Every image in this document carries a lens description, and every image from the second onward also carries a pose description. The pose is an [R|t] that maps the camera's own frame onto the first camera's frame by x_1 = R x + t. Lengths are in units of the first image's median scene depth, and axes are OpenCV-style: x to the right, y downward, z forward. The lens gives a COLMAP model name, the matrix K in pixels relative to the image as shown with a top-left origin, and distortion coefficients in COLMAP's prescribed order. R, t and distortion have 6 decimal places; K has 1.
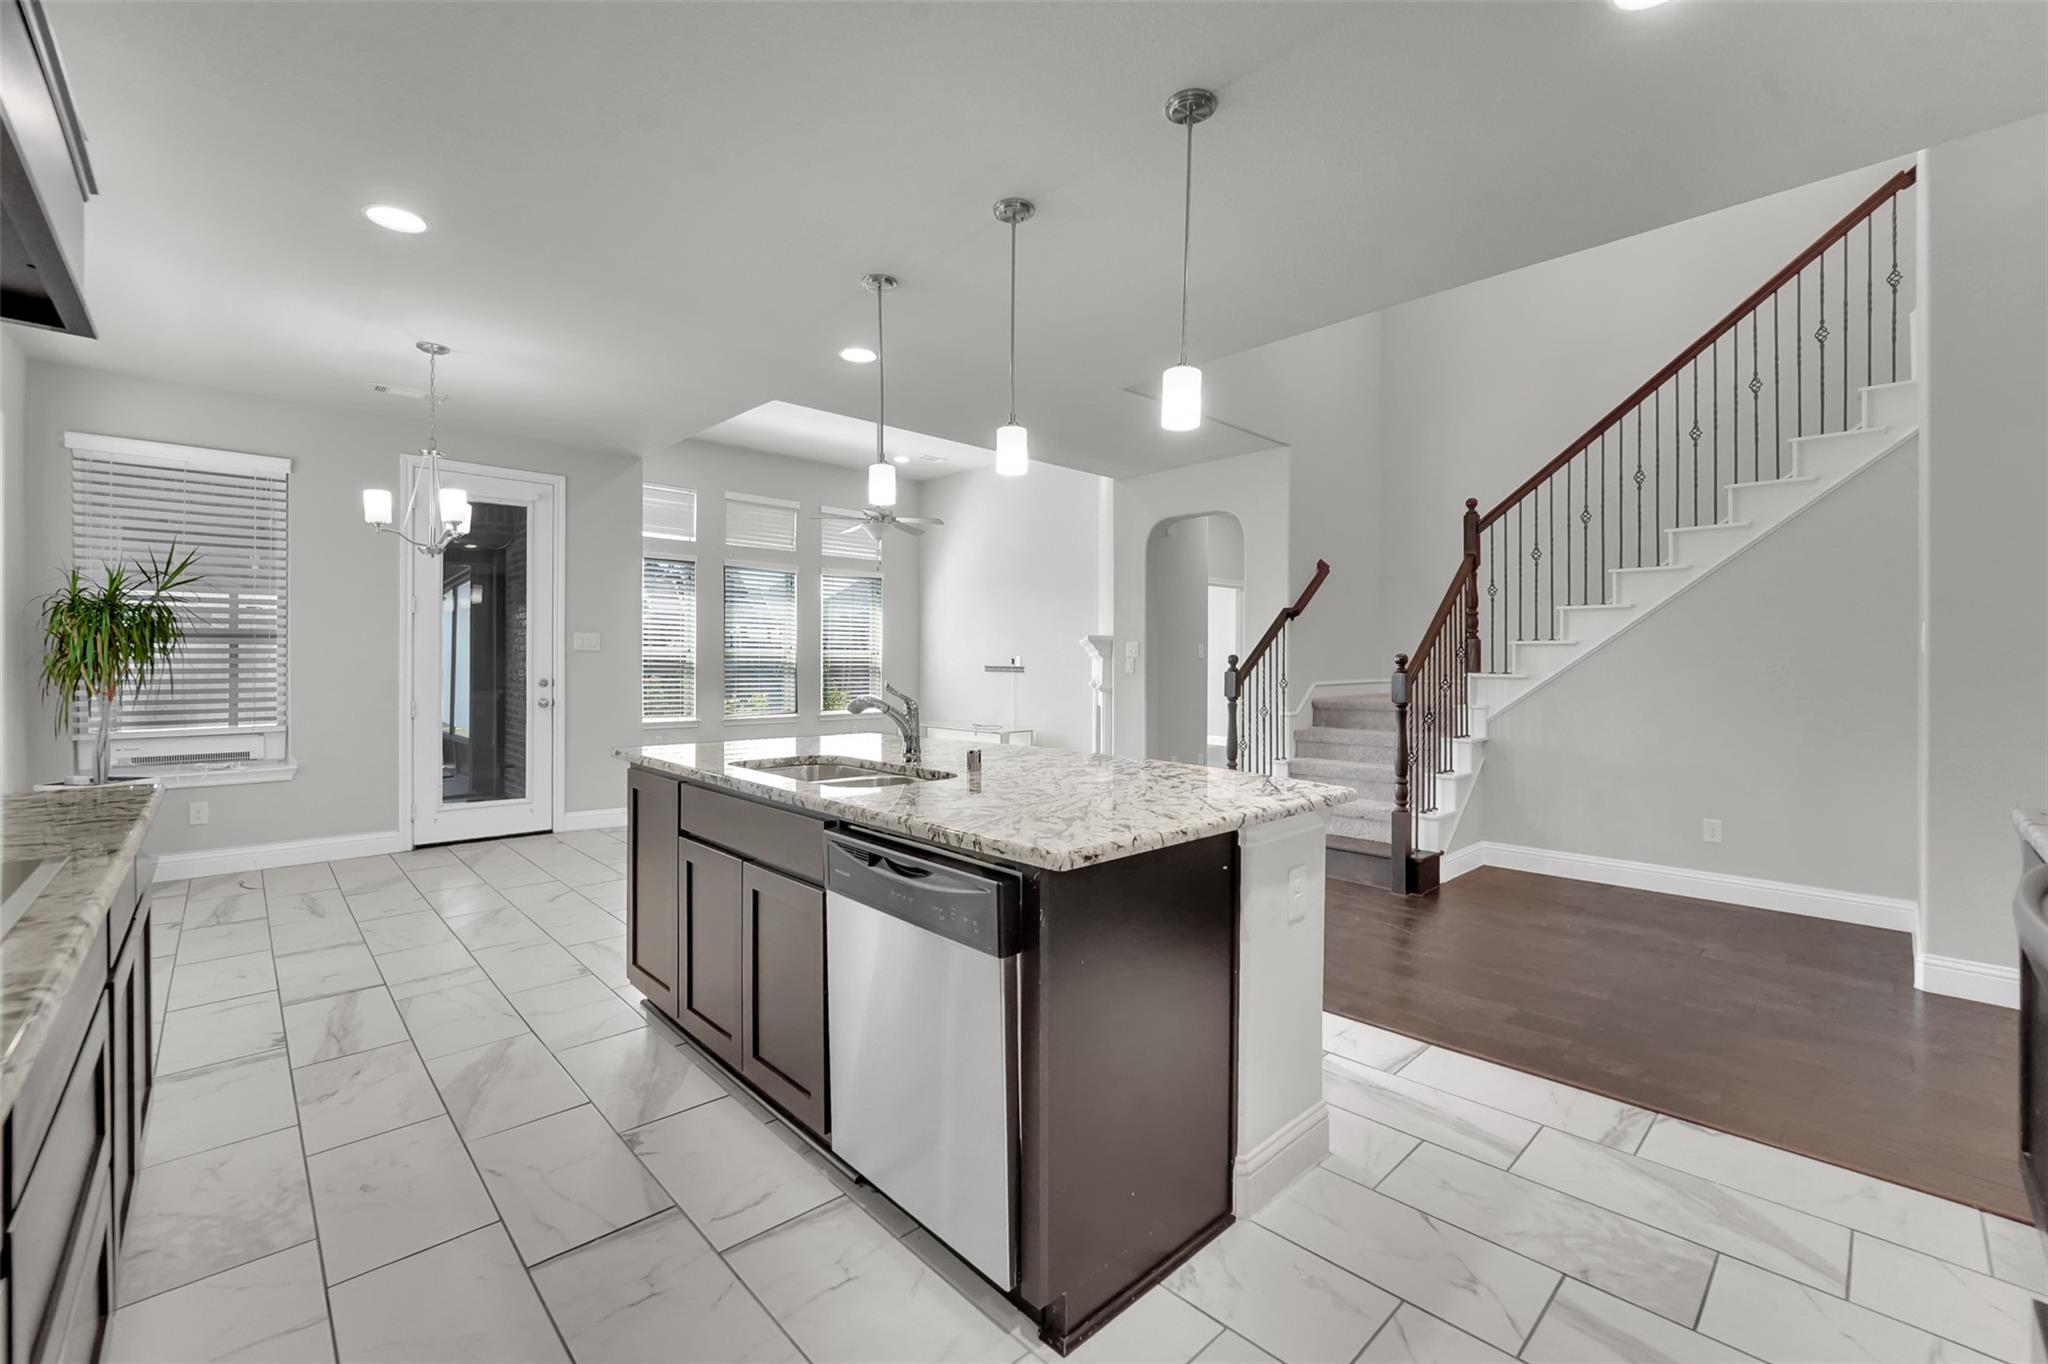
lens RADIAL K [[844.0, 0, 992.3], [0, 844.0, 662.0], [0, 0, 1]] dist [-0.016284, -0.000464]
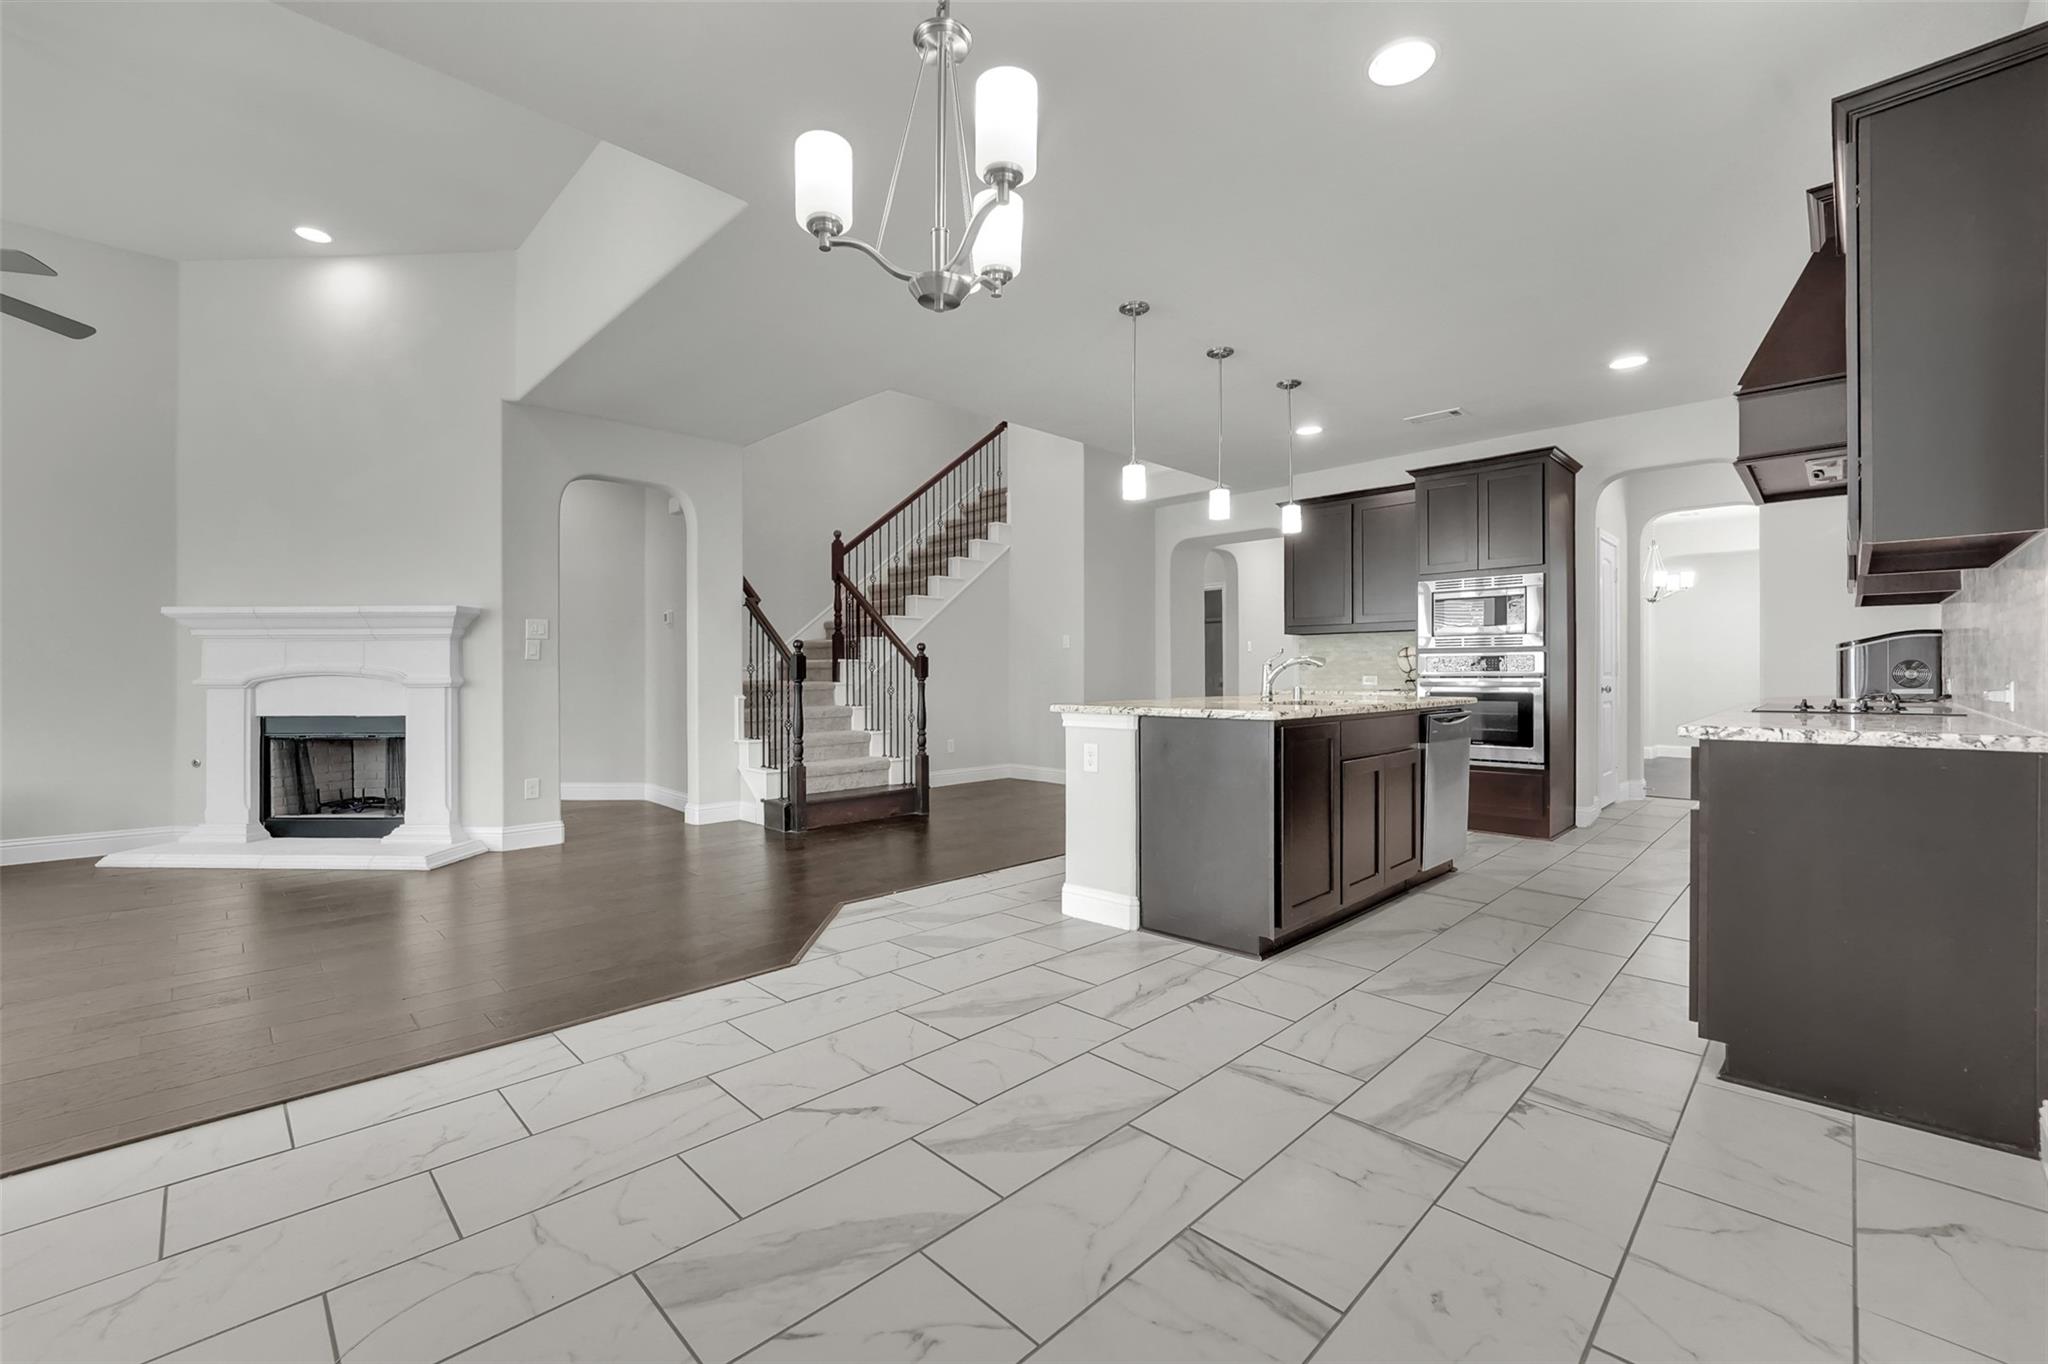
lens RADIAL K [[844.0, 0, 1030.9], [0, 844.0, 672.5], [0, 0, 1]] dist [-0.016284, -0.000464]
pose [[-0.045115, -0.006884, 0.998958, -1.603557], [0.002998, 0.999971, 0.007026, 0.052139], [-0.998977, 0.003312, -0.045093, 1.485956]]
